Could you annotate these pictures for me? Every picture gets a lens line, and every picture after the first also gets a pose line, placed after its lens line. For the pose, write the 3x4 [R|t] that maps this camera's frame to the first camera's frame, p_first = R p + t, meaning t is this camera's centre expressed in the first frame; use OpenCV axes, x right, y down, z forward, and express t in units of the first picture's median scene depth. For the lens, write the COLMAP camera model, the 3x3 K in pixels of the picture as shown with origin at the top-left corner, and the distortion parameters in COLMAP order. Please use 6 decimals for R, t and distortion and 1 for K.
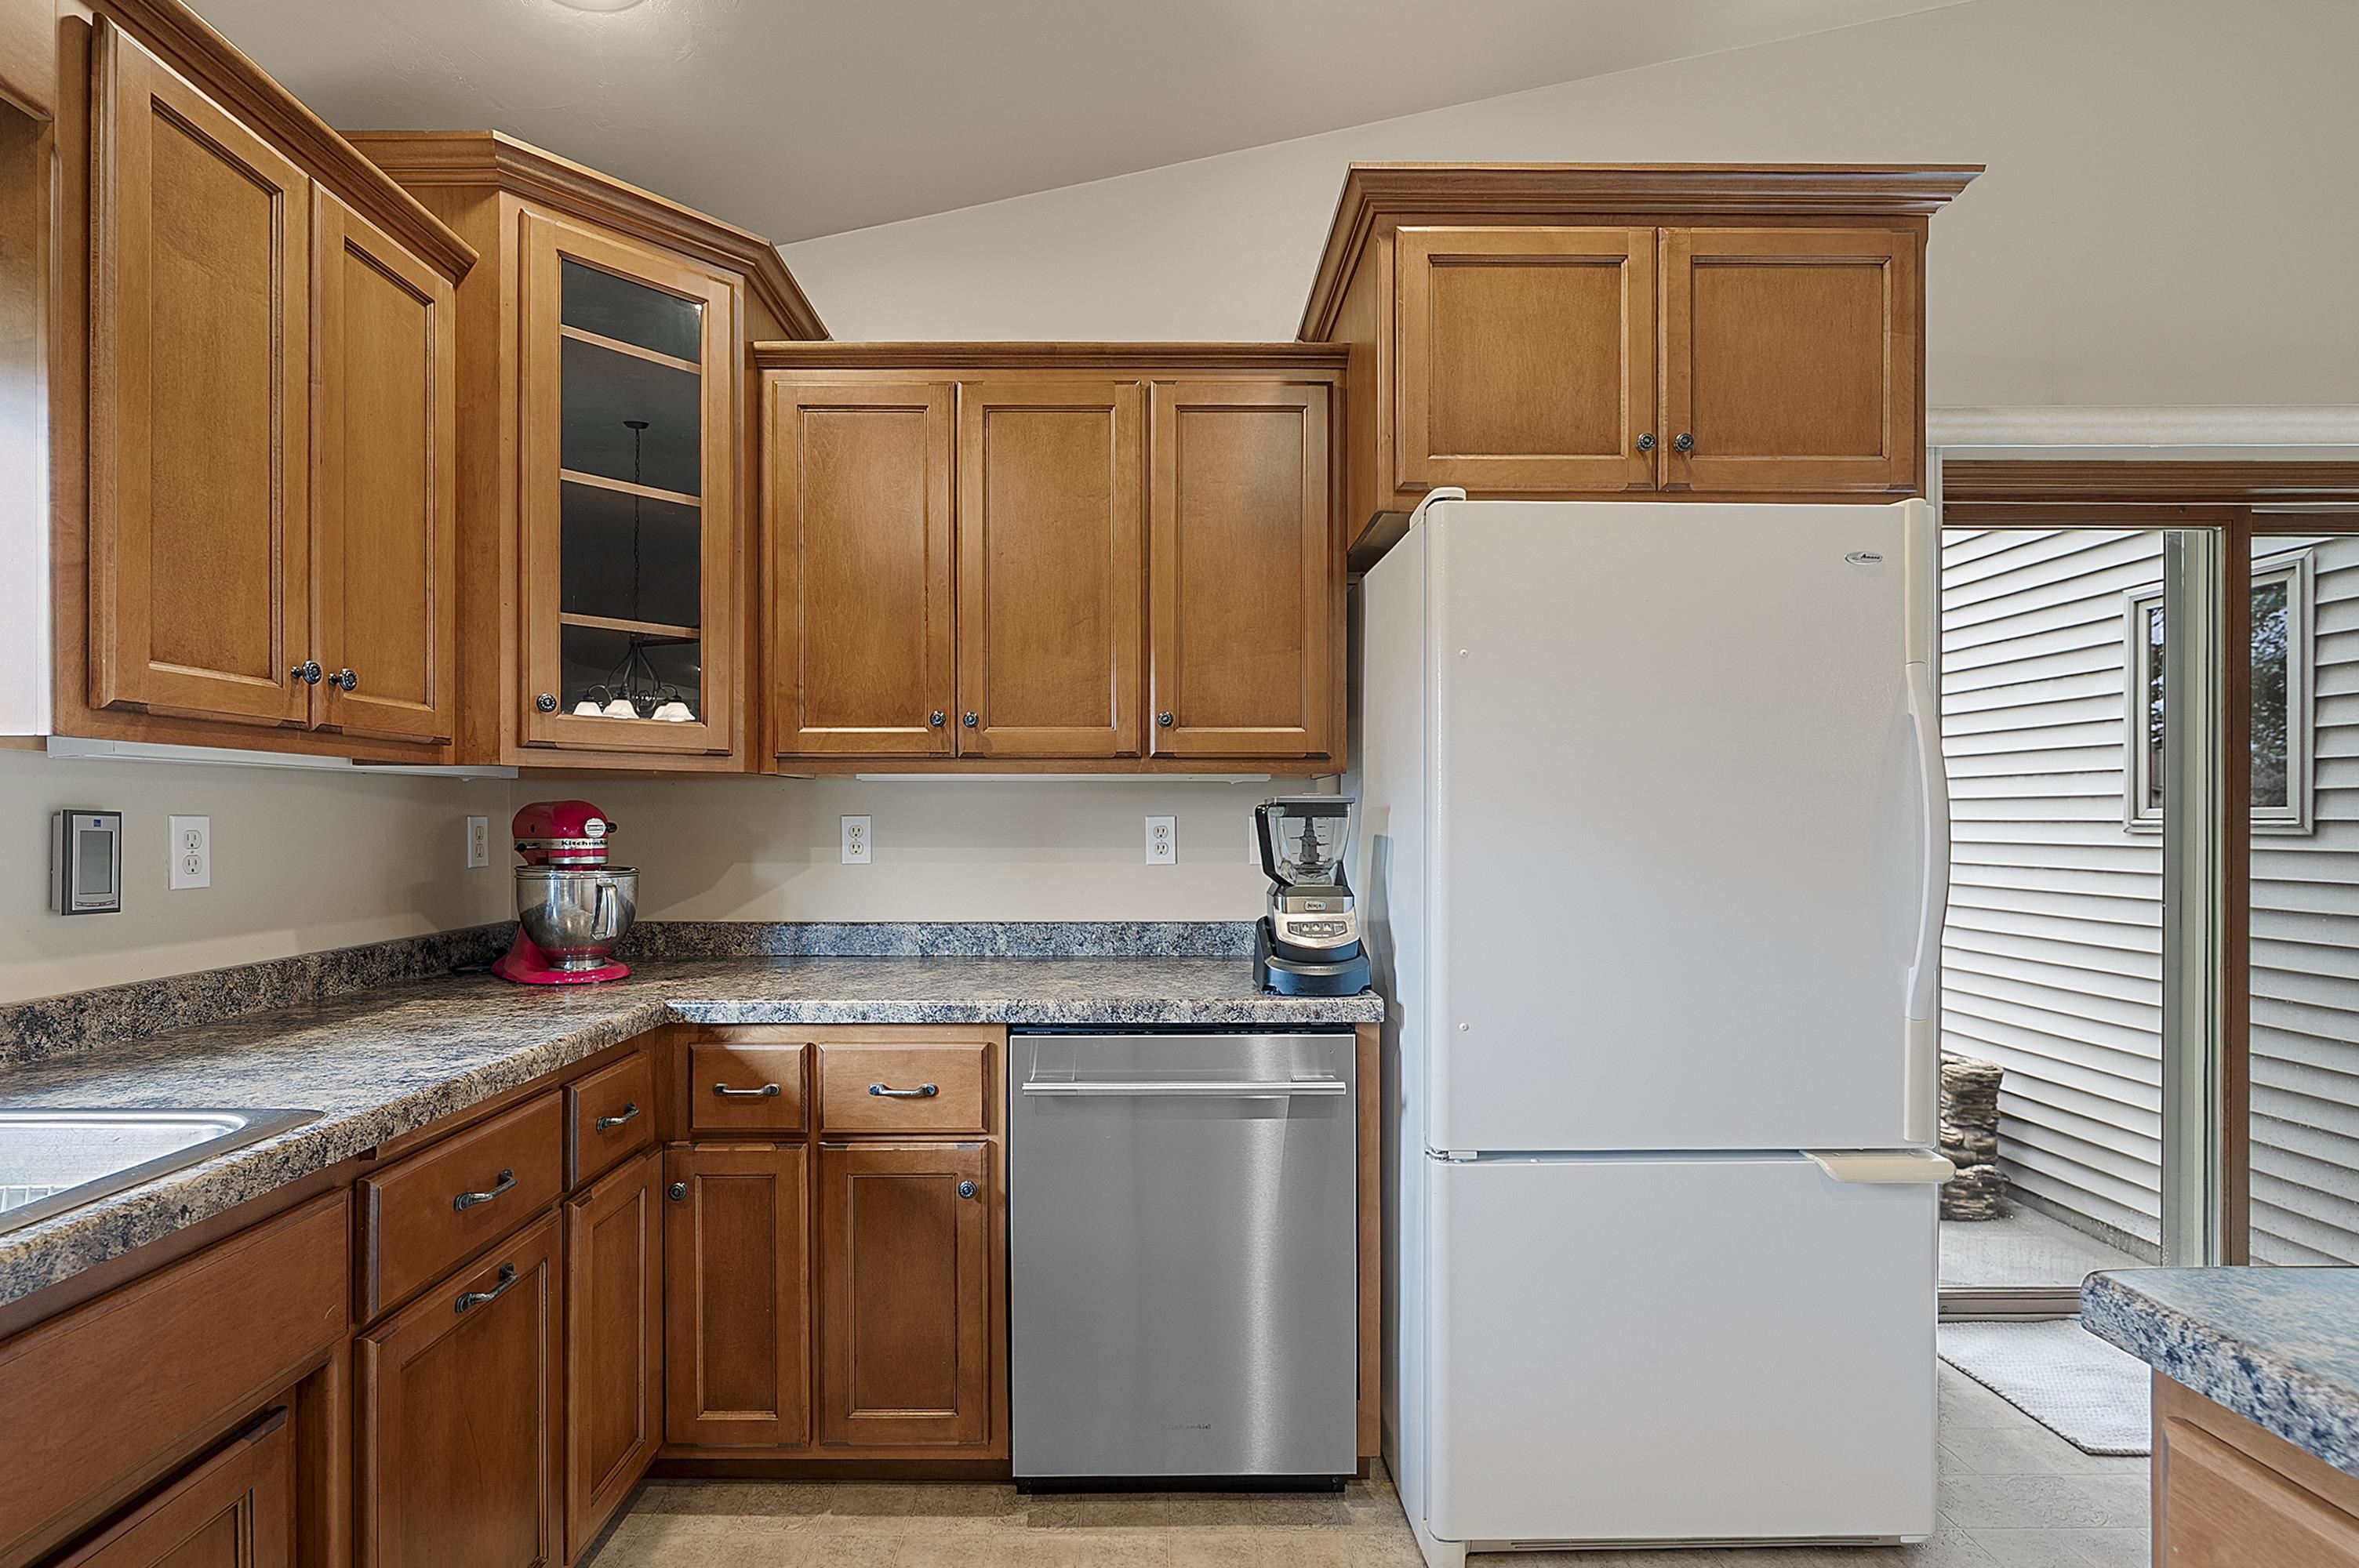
lens RADIAL K [[1084.3, 0, 1167.2], [0, 1084.3, 797.2], [0, 0, 1]] dist [-0.001463, 0.001445]
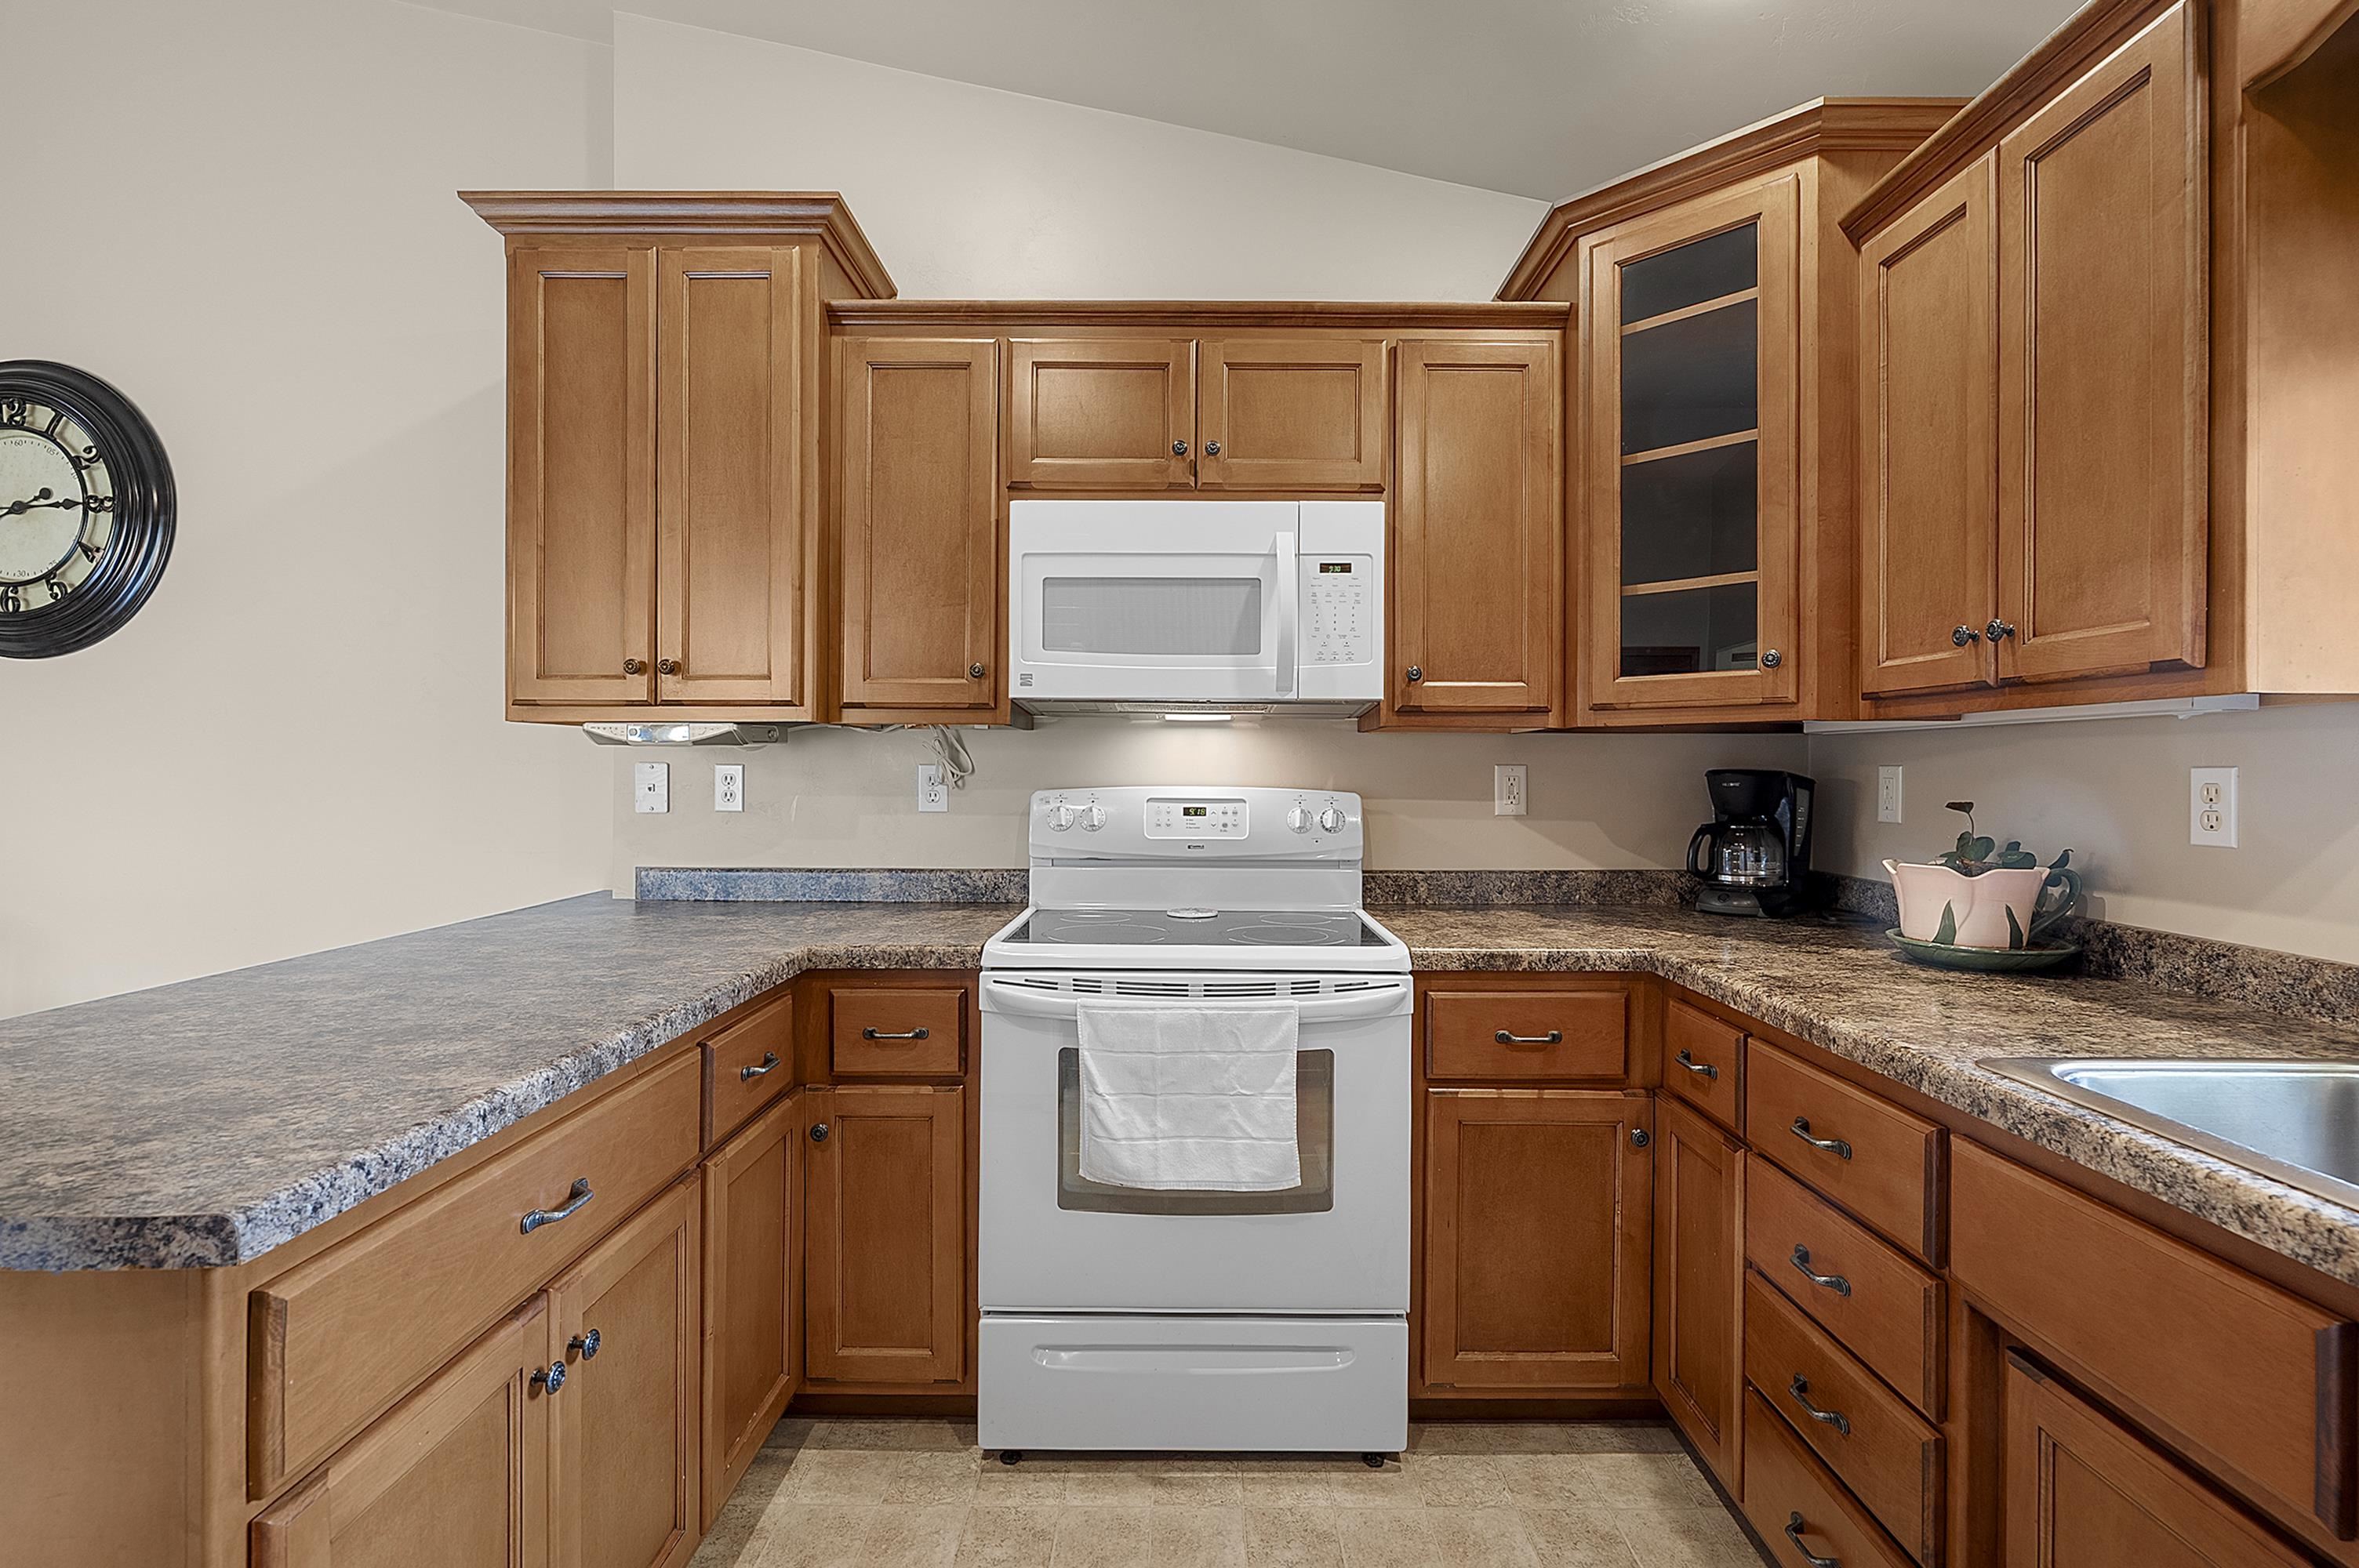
lens RADIAL K [[1084.3, 0, 1188.1], [0, 1084.3, 784.5], [0, 0, 1]] dist [-0.001463, 0.001445]
pose [[-0.999763, -0.001133, 0.021728, -0.072685], [-0.001118, 0.999999, 0.000730, 0.036507], [-0.021729, 0.000706, -0.999764, 2.098488]]
